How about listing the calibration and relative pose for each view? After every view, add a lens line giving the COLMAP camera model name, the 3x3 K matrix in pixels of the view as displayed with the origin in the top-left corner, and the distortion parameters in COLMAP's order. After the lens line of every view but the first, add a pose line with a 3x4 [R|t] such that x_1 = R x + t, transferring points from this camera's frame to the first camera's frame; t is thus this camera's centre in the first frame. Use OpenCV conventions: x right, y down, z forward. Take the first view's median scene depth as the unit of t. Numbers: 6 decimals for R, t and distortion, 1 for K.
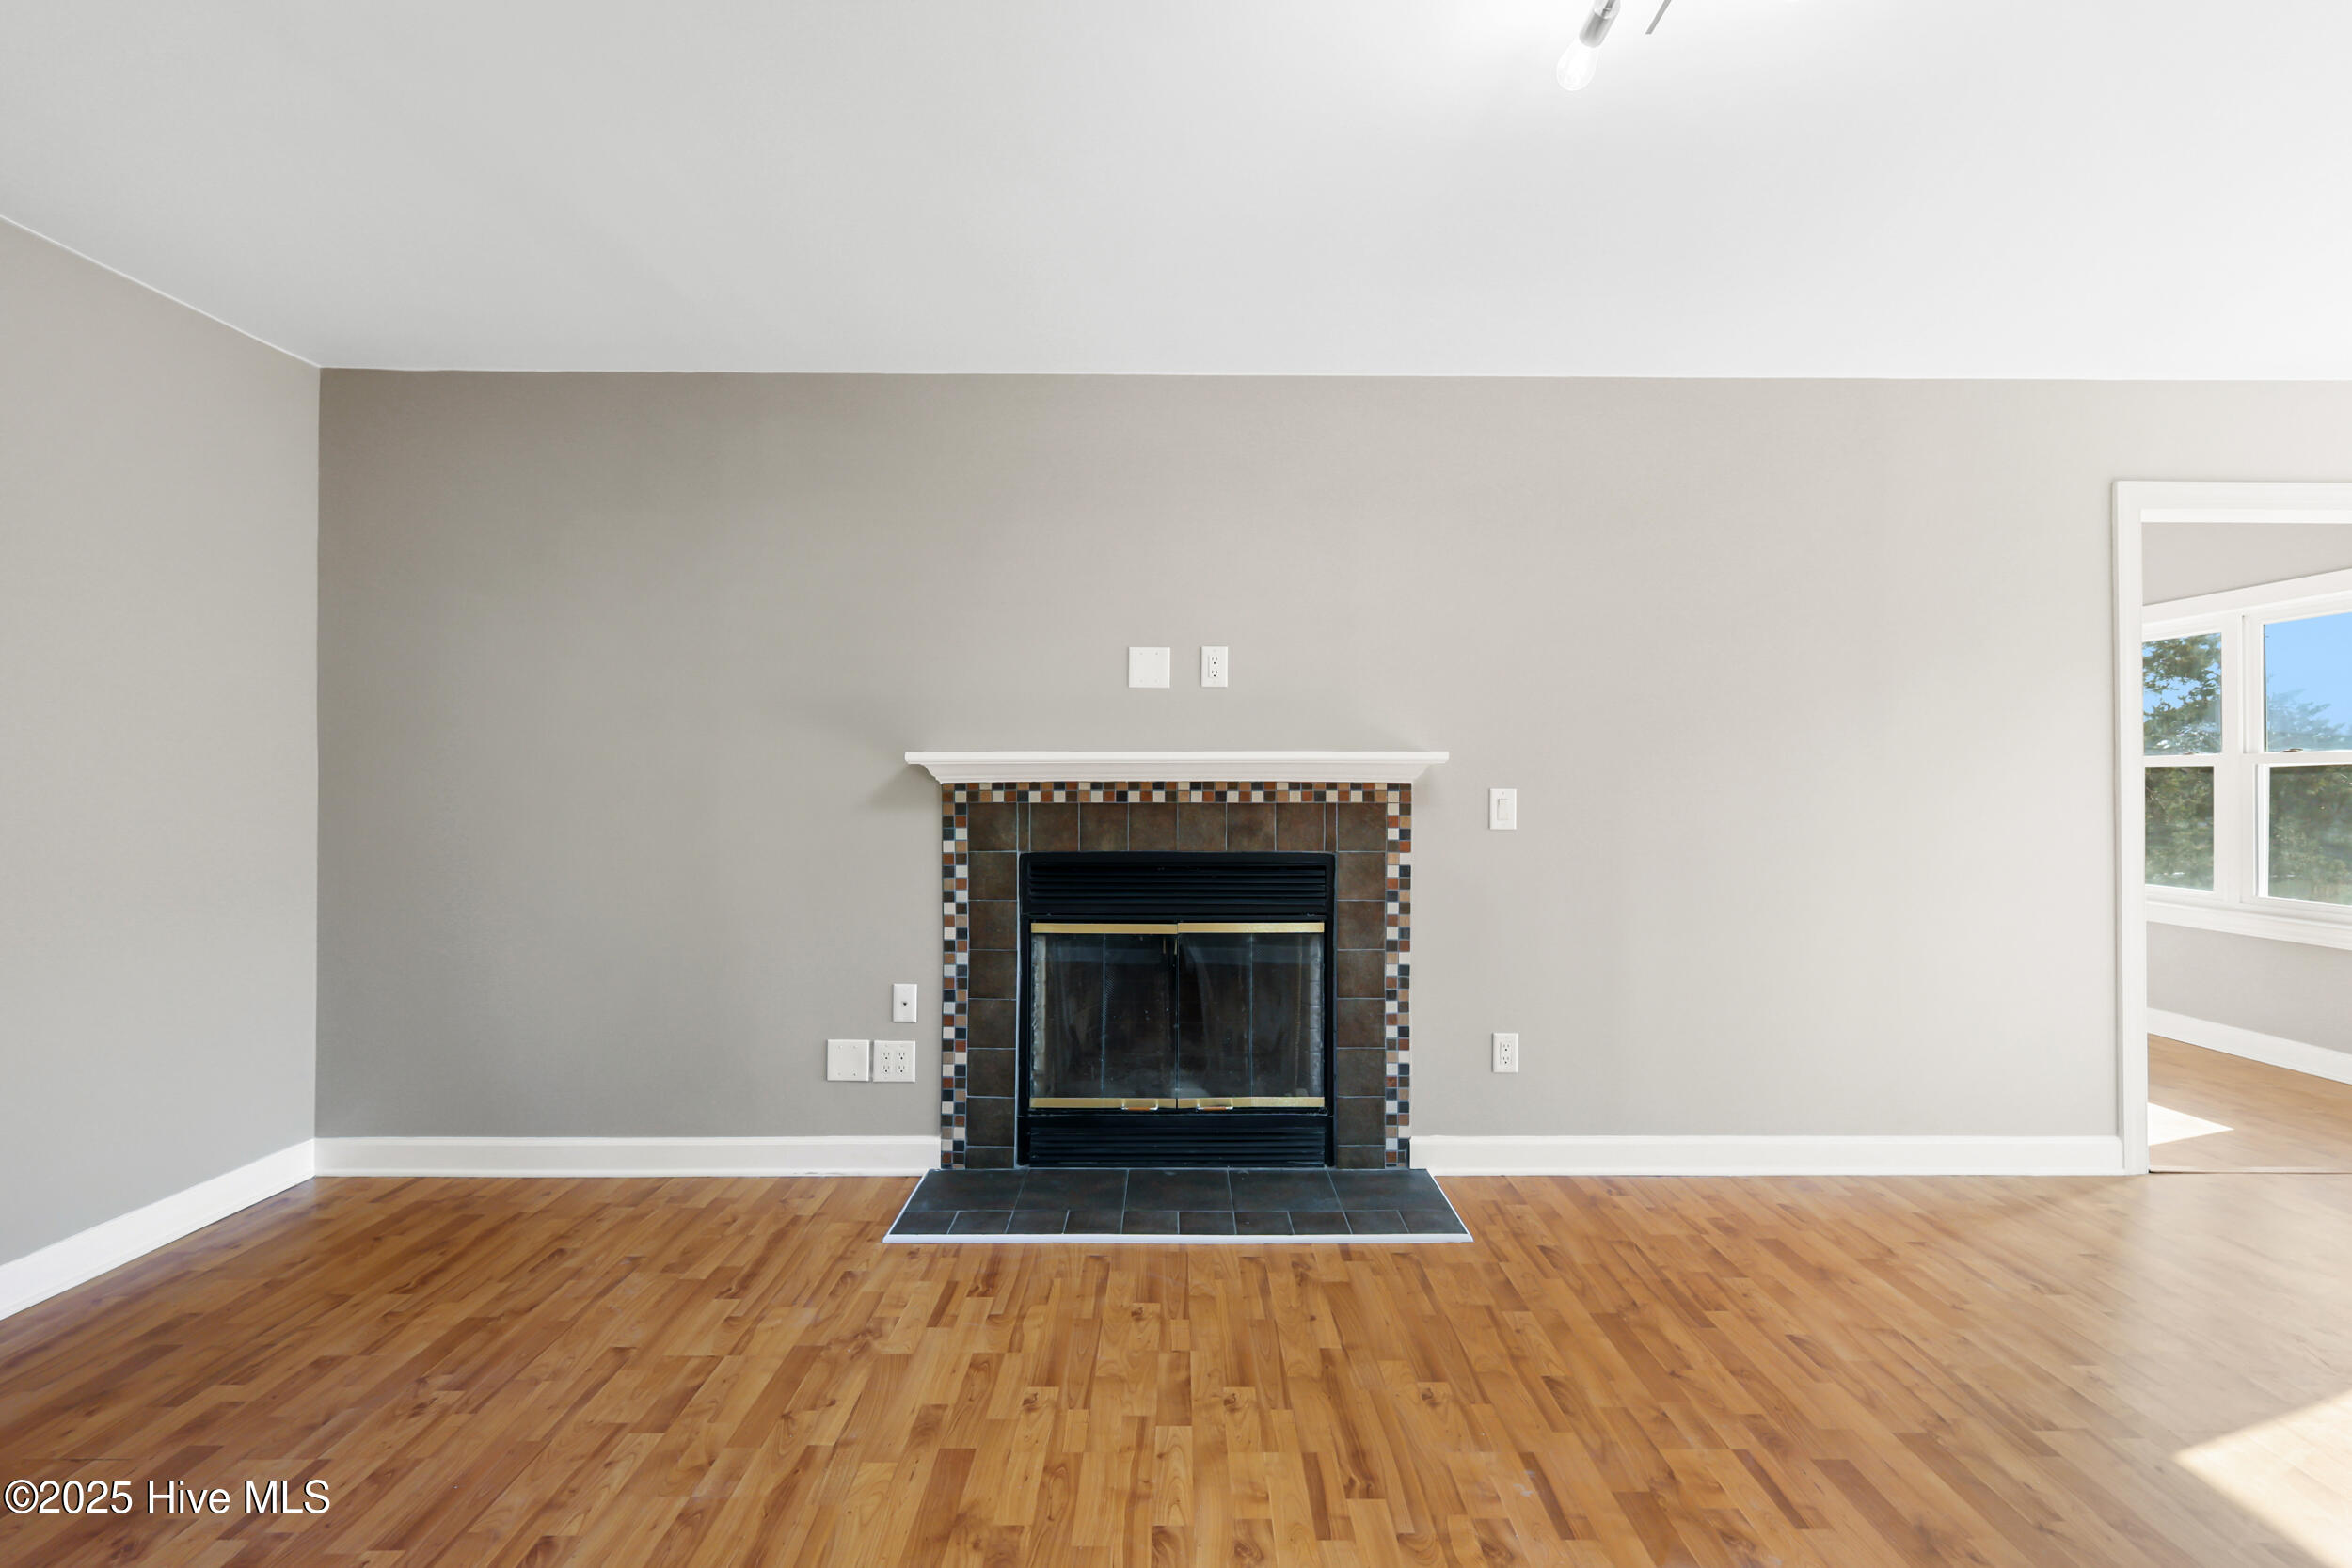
lens RADIAL K [[1023.9, 0, 1183.4], [0, 1023.9, 771.0], [0, 0, 1]] dist [0.001002, 0.000641]
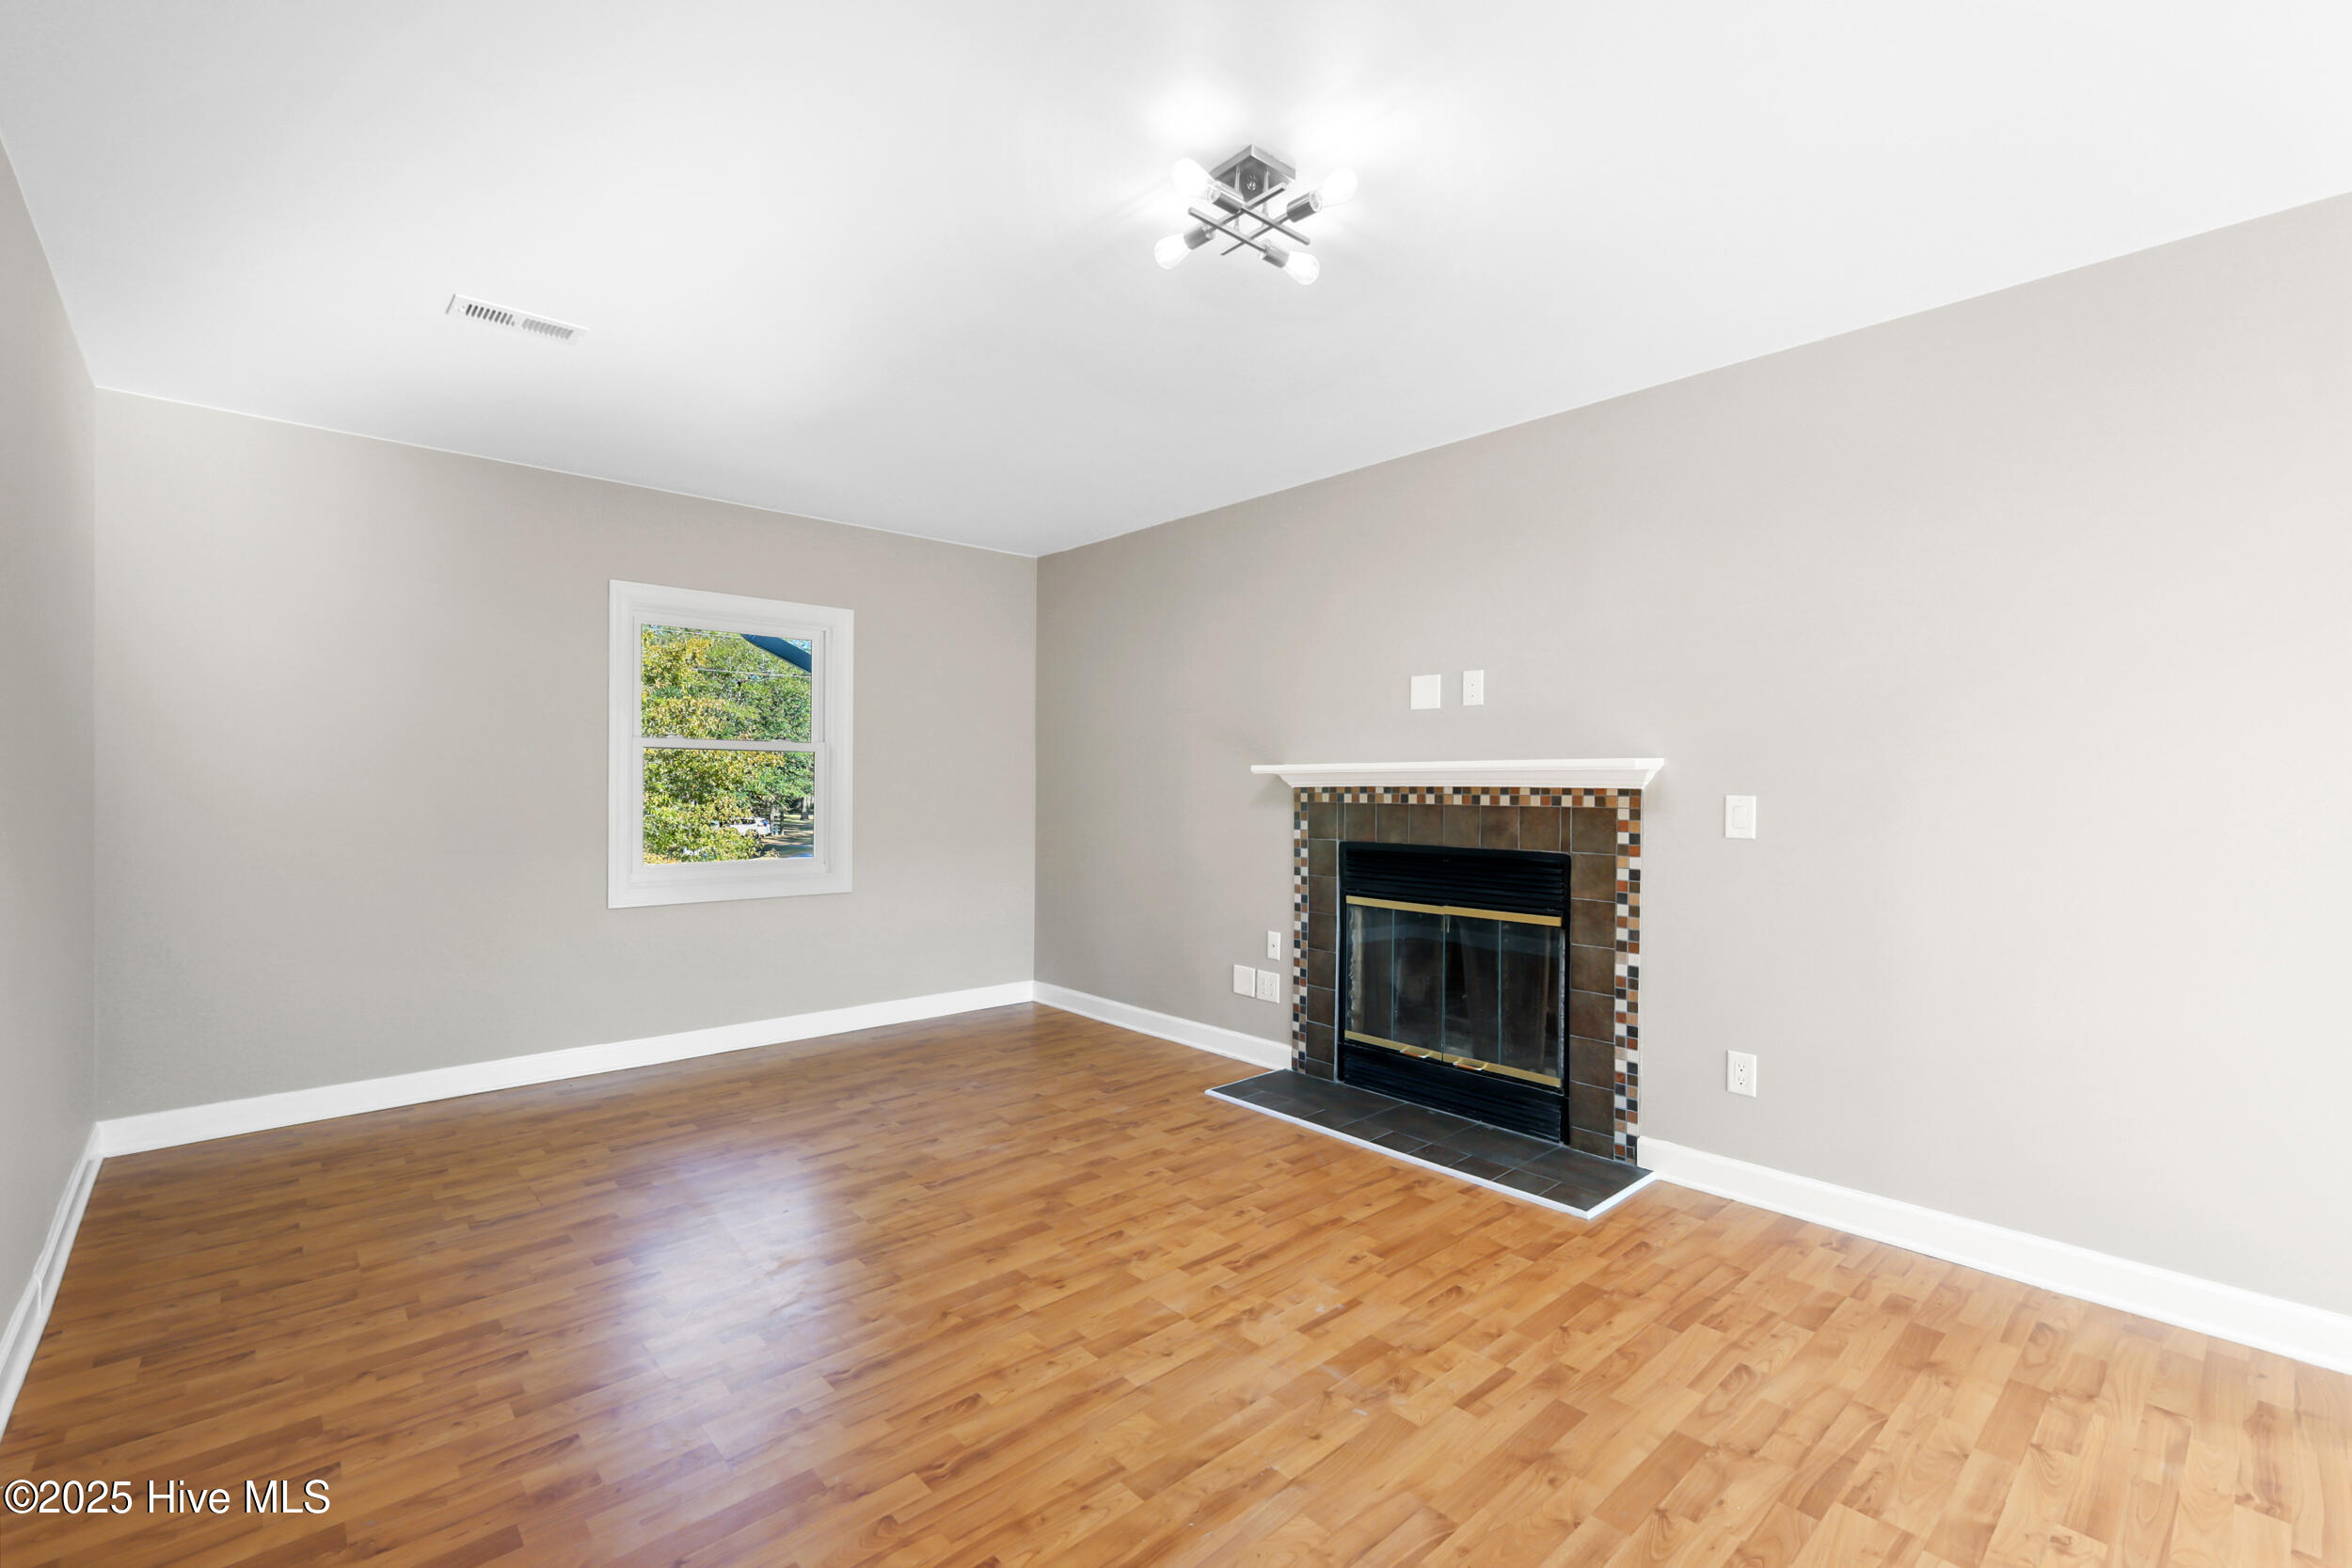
lens RADIAL K [[1023.9, 0, 1181.8], [0, 1023.9, 781.5], [0, 0, 1]] dist [0.001002, 0.000641]
pose [[0.669081, -0.000297, -0.743190, 0.676817], [0.000995, 0.999999, 0.000496, 0.003272], [0.743189, -0.001071, 0.669081, -0.021689]]
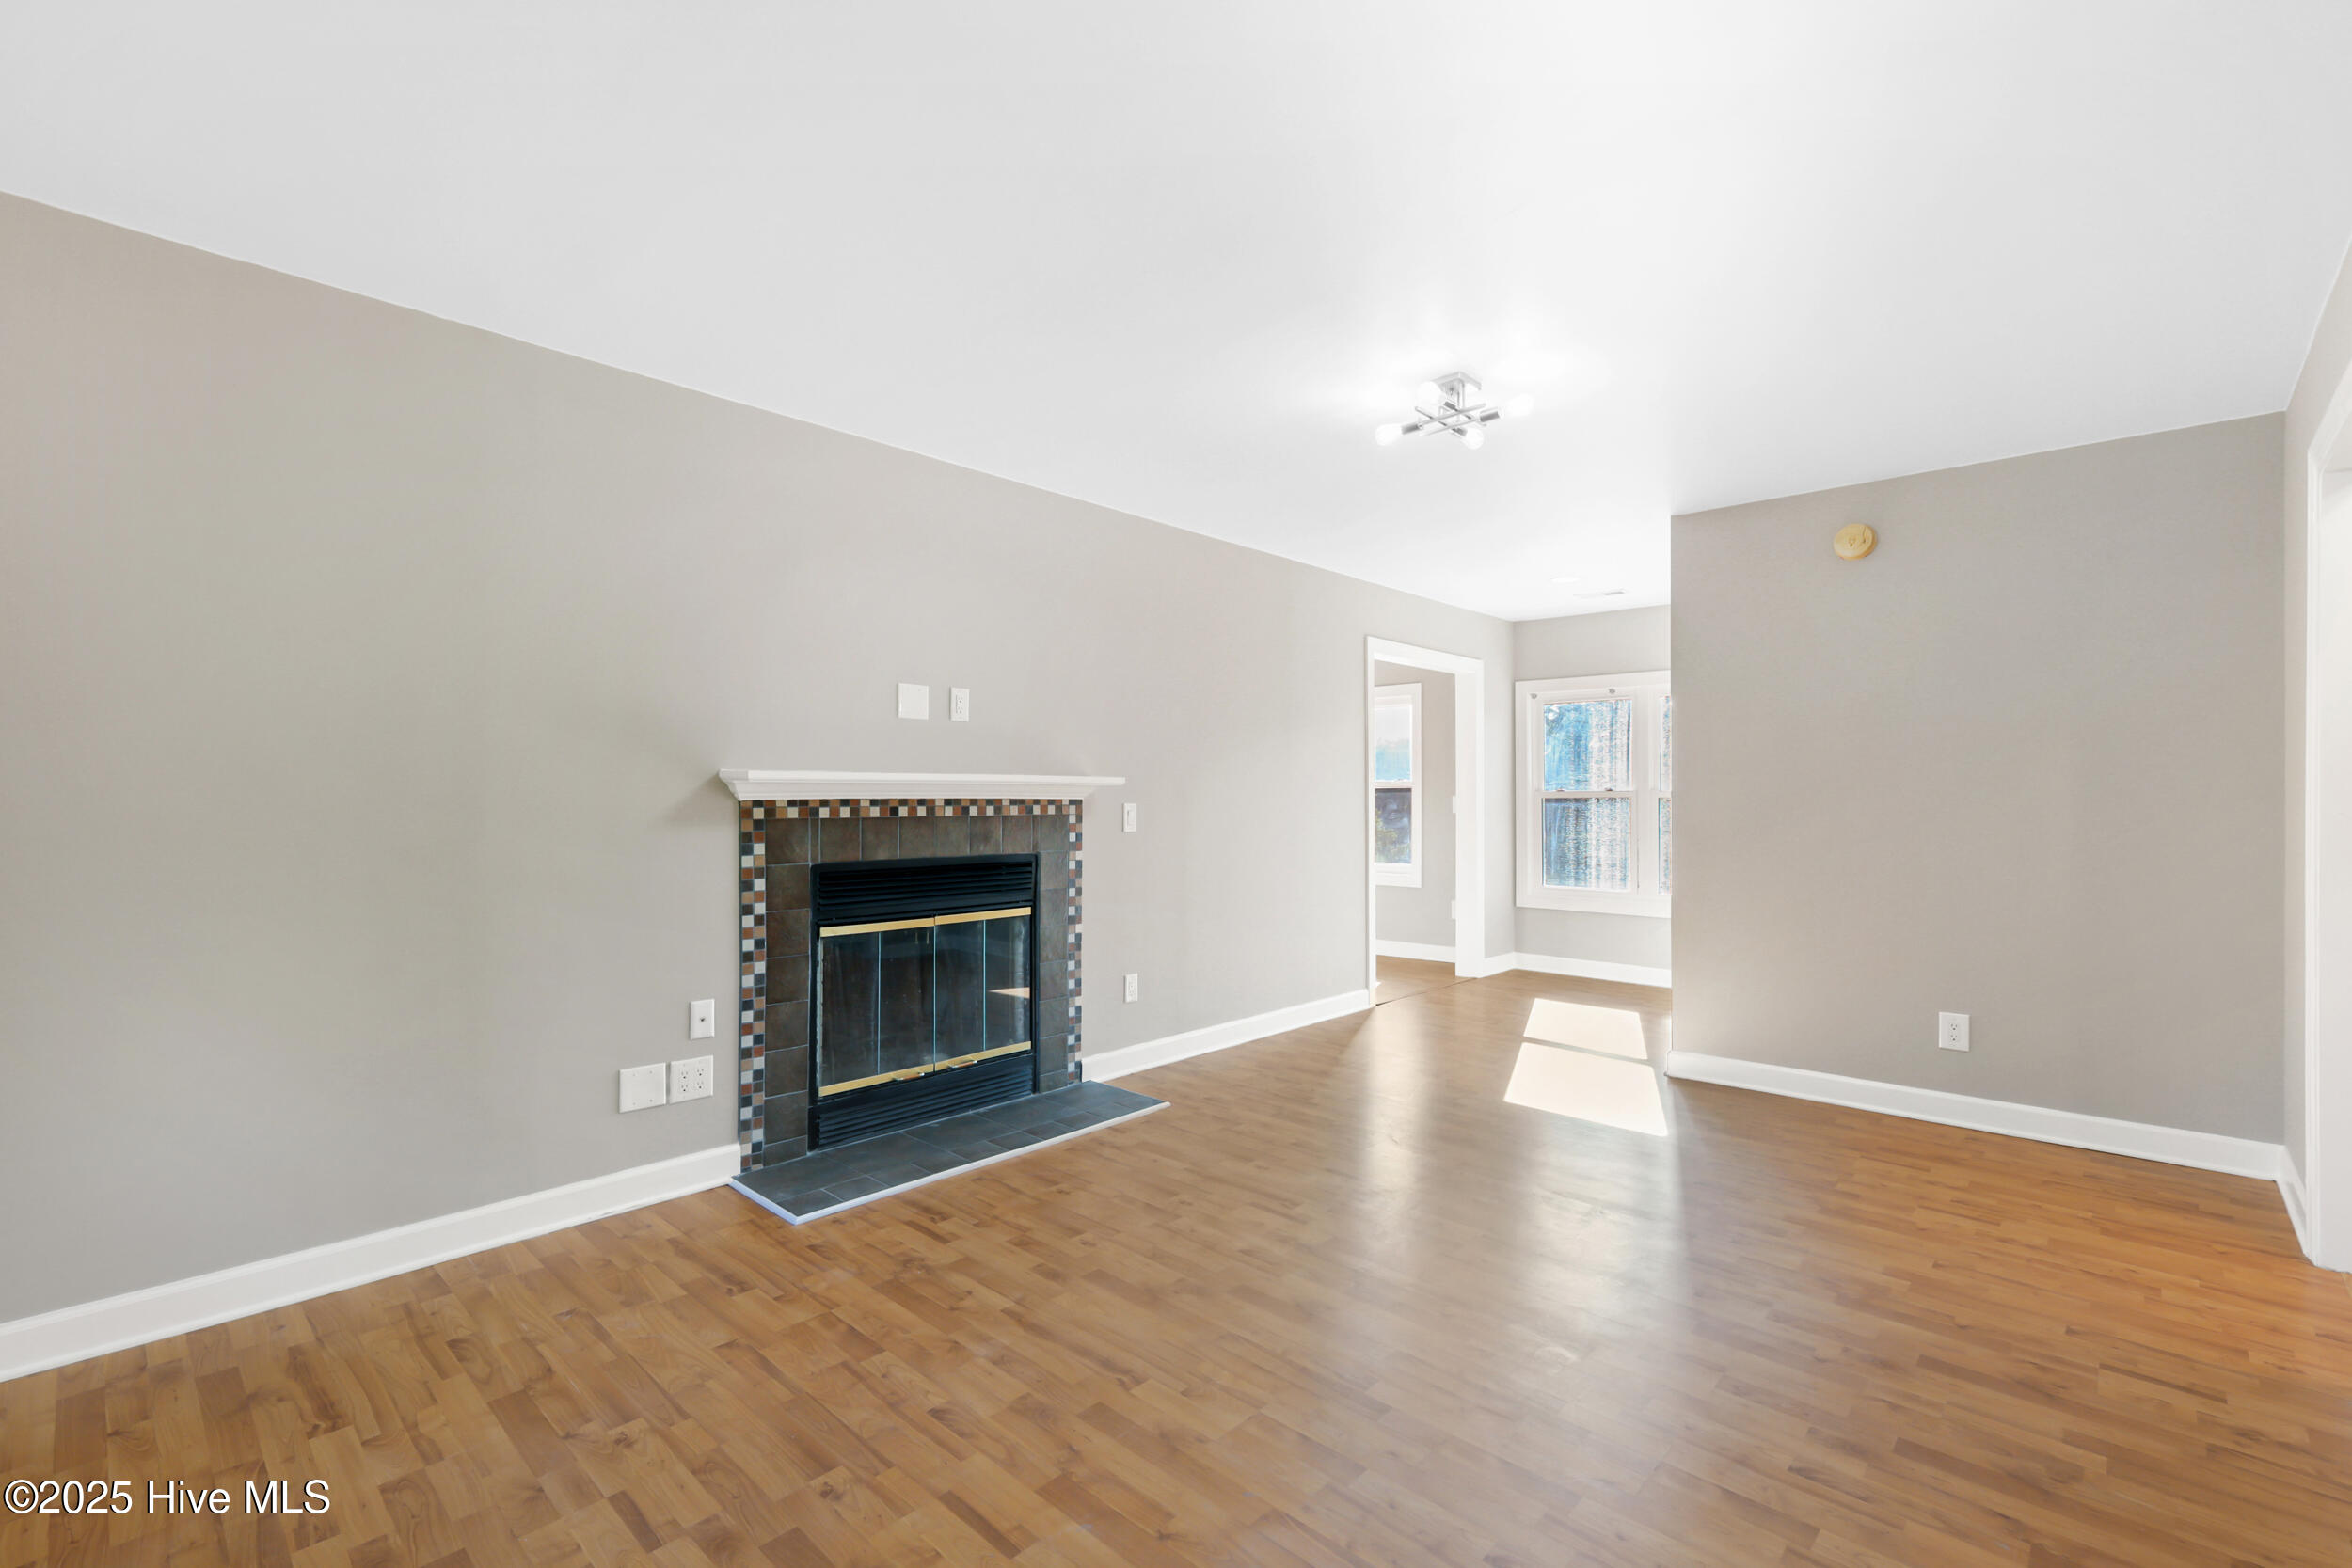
lens RADIAL K [[1023.9, 0, 1179.3], [0, 1023.9, 801.0], [0, 0, 1]] dist [0.001002, 0.000641]
pose [[0.686574, -0.002238, 0.727056, -0.680959], [-0.006890, 0.999930, 0.009585, -0.000256], [-0.727027, -0.011590, 0.686511, -0.027214]]
